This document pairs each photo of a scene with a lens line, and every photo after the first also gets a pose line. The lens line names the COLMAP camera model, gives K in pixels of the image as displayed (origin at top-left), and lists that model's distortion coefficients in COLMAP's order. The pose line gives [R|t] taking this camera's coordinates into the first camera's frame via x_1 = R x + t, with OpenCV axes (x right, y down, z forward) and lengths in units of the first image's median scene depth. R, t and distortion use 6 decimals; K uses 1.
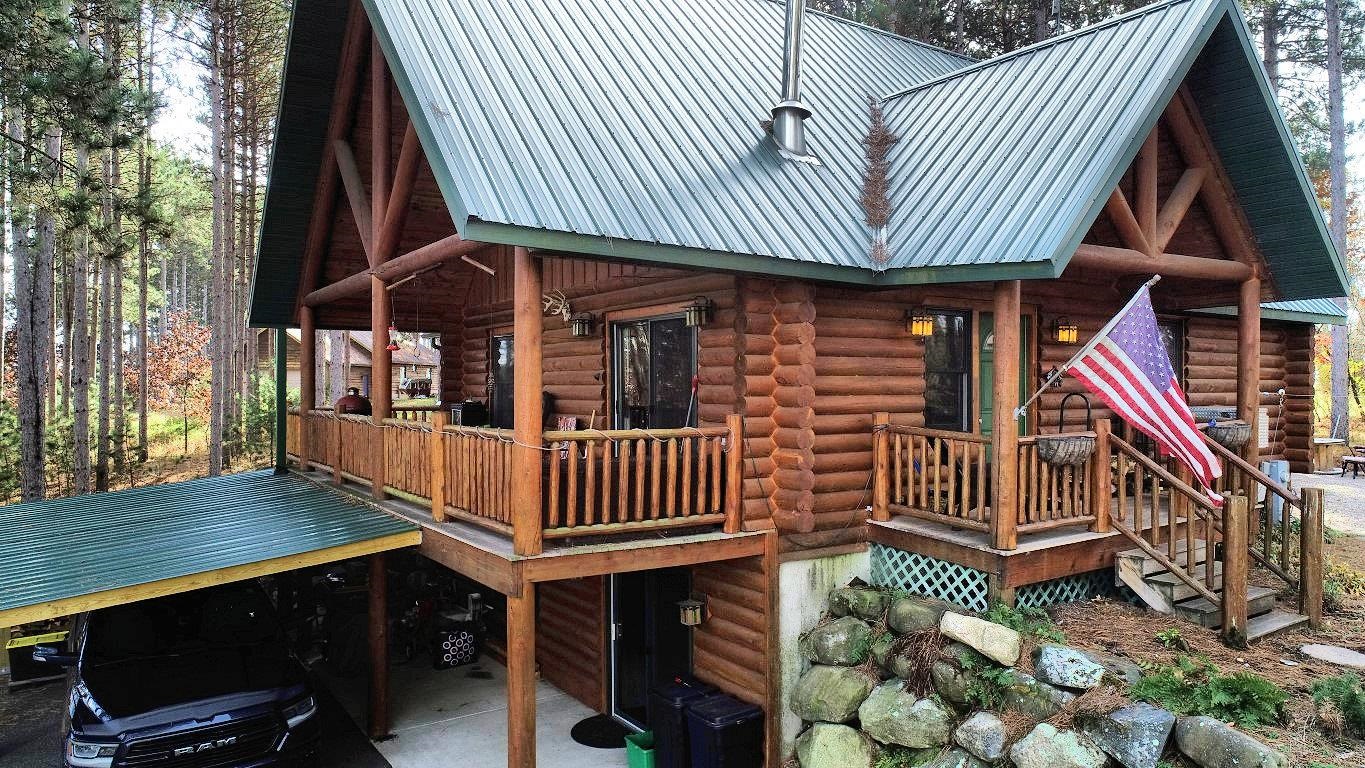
lens RADIAL K [[909.4, 0, 680.7], [0, 909.4, 391.4], [0, 0, 1]] dist [-0.005554, -0.002706]
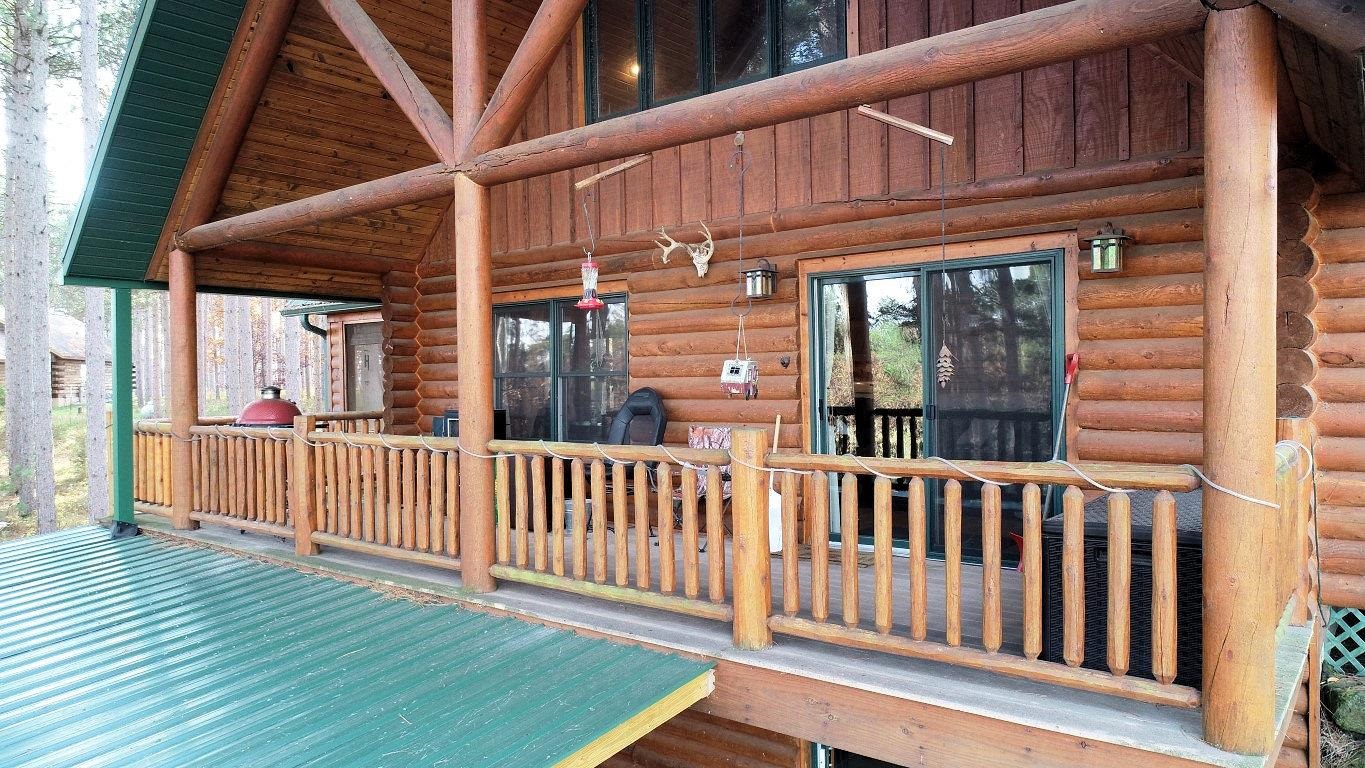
lens RADIAL K [[909.4, 0, 680.7], [0, 909.4, 391.4], [0, 0, 1]] dist [-0.005554, -0.002706]
pose [[0.949982, -0.017085, 0.311836, -0.475123], [0.015765, 0.999853, 0.006754, -0.001752], [-0.311906, -0.001500, 0.950112, 0.558914]]
